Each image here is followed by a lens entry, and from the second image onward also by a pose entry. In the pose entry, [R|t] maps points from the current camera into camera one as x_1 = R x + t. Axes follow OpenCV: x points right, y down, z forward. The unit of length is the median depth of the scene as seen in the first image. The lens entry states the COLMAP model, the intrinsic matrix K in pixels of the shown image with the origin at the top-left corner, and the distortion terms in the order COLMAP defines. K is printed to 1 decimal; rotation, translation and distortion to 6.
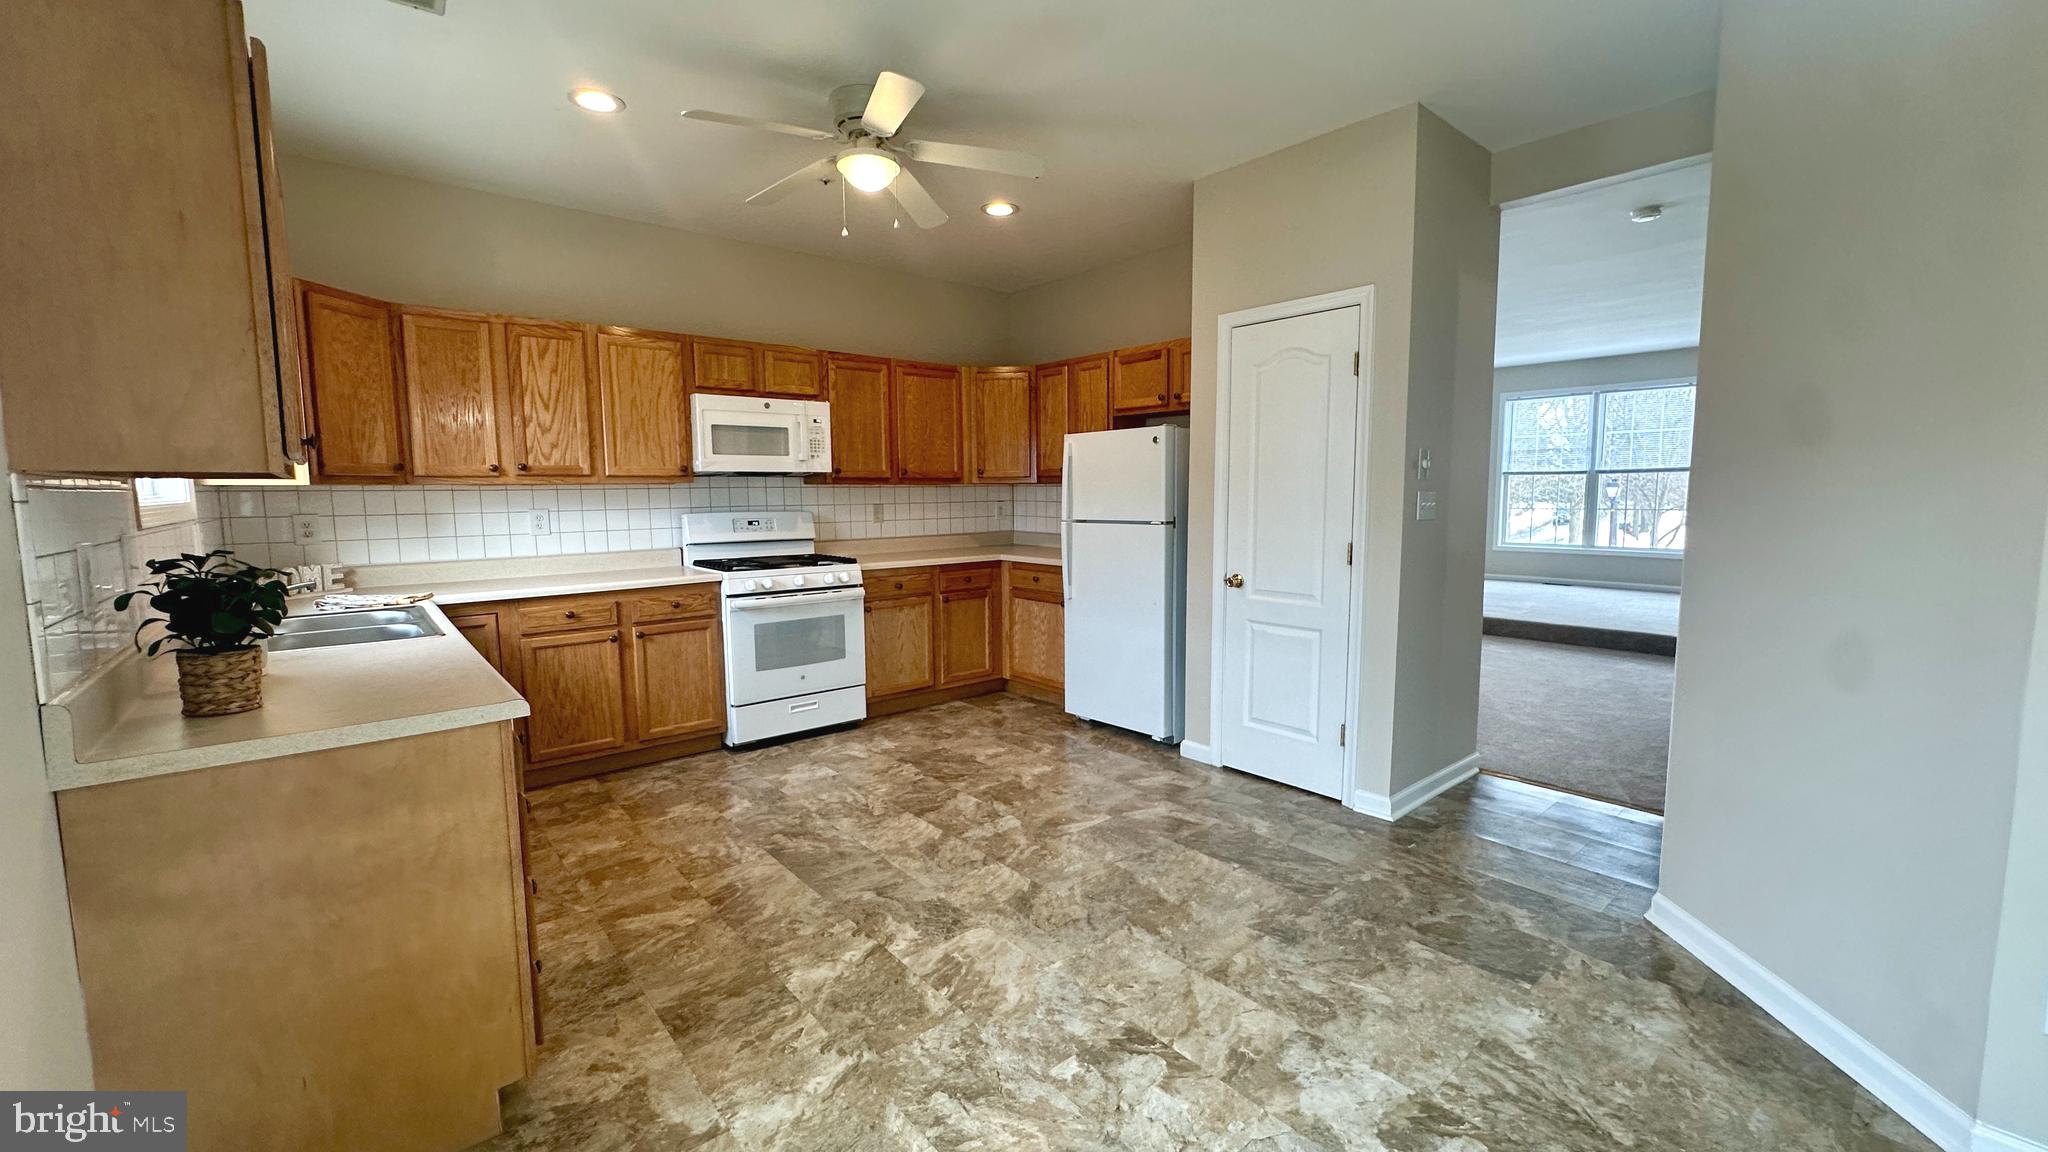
lens RADIAL K [[829.2, 0, 1018.3], [0, 829.2, 580.9], [0, 0, 1]] dist [0.000148, -0.000077]
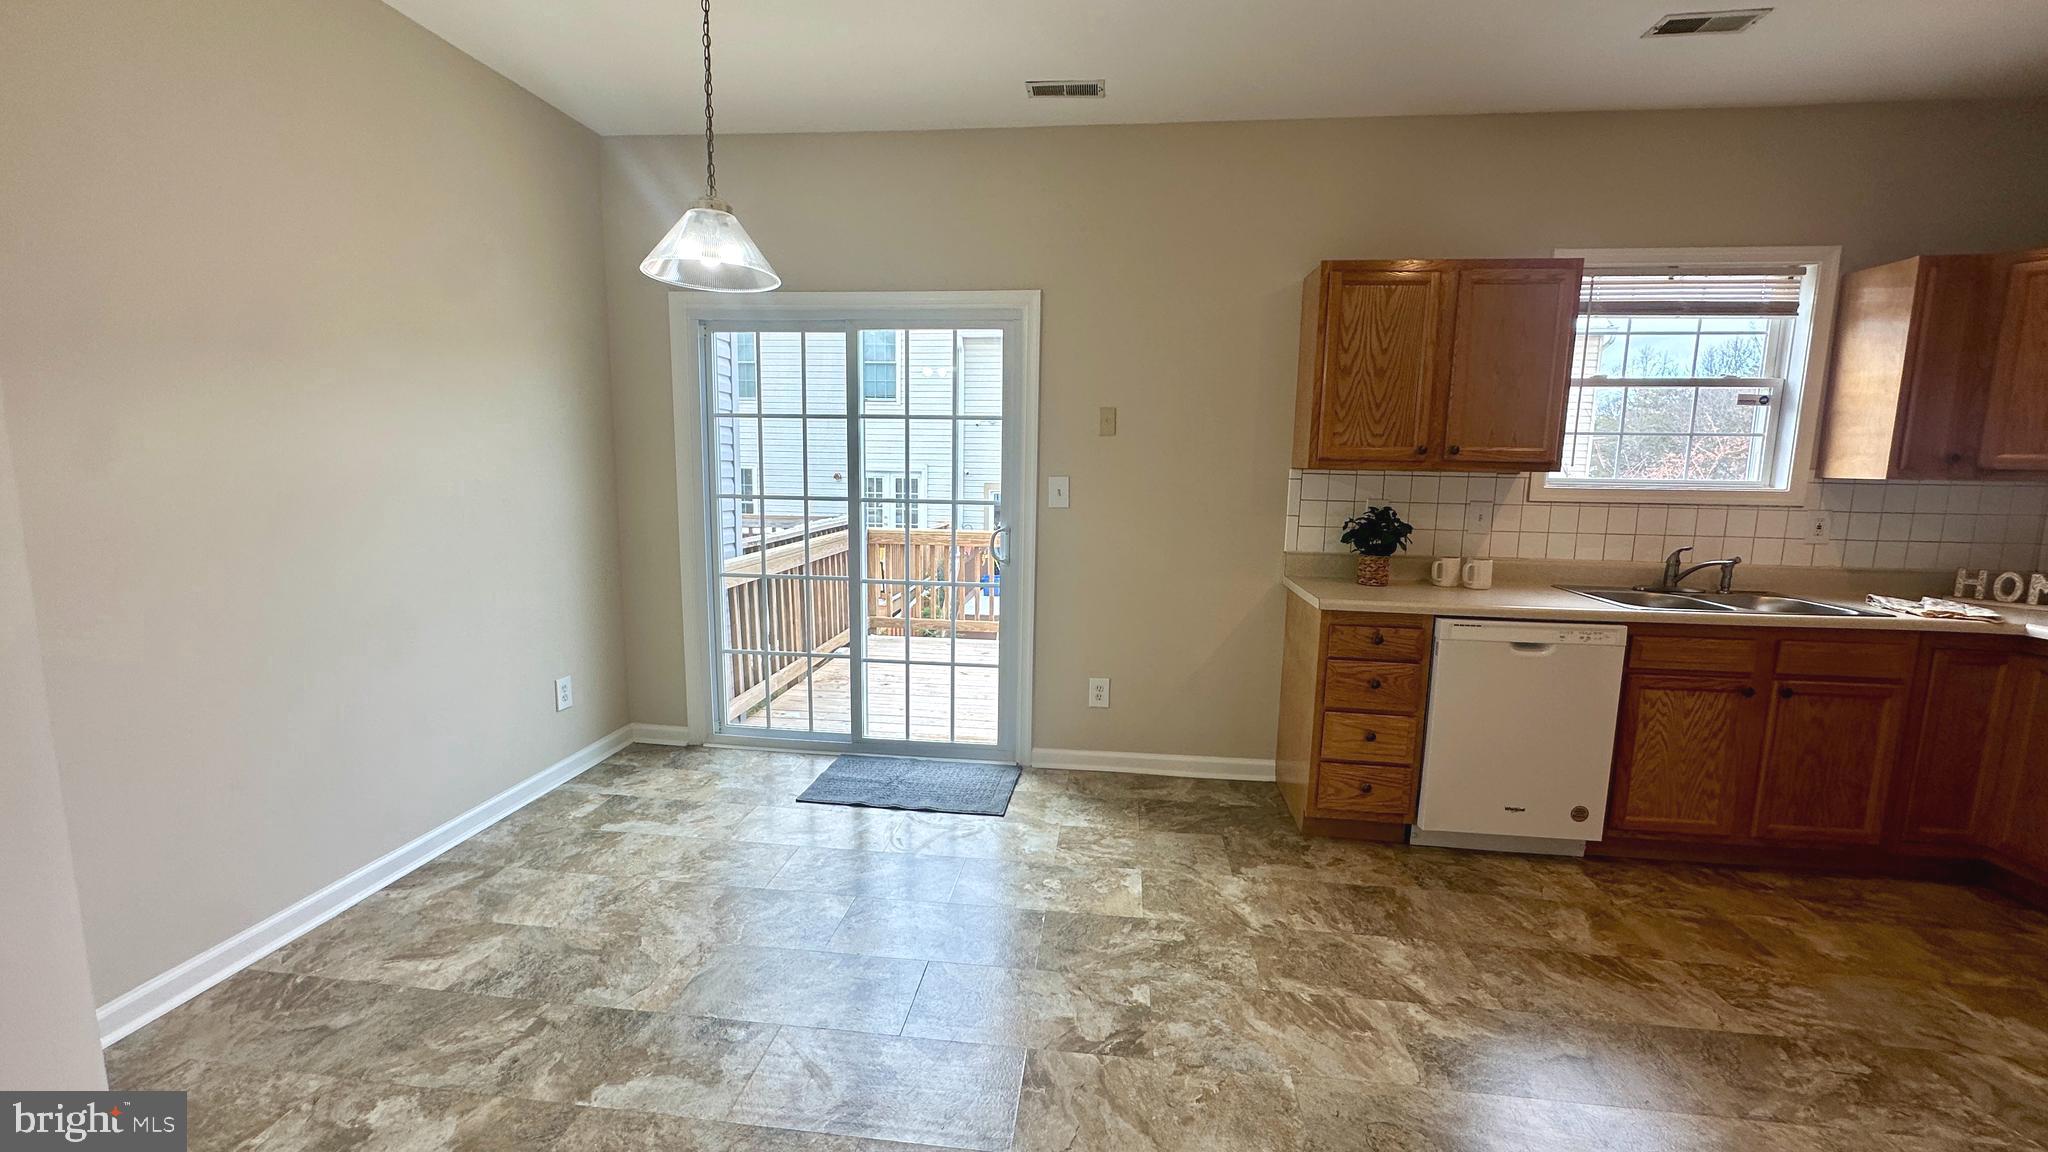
lens RADIAL K [[829.2, 0, 1018.3], [0, 829.2, 580.9], [0, 0, 1]] dist [0.000148, -0.000077]
pose [[-0.738889, 0.088868, -0.667941, 0.791228], [-0.085100, 0.971021, 0.223331, -0.175389], [0.668432, 0.221858, -0.709914, 1.395950]]
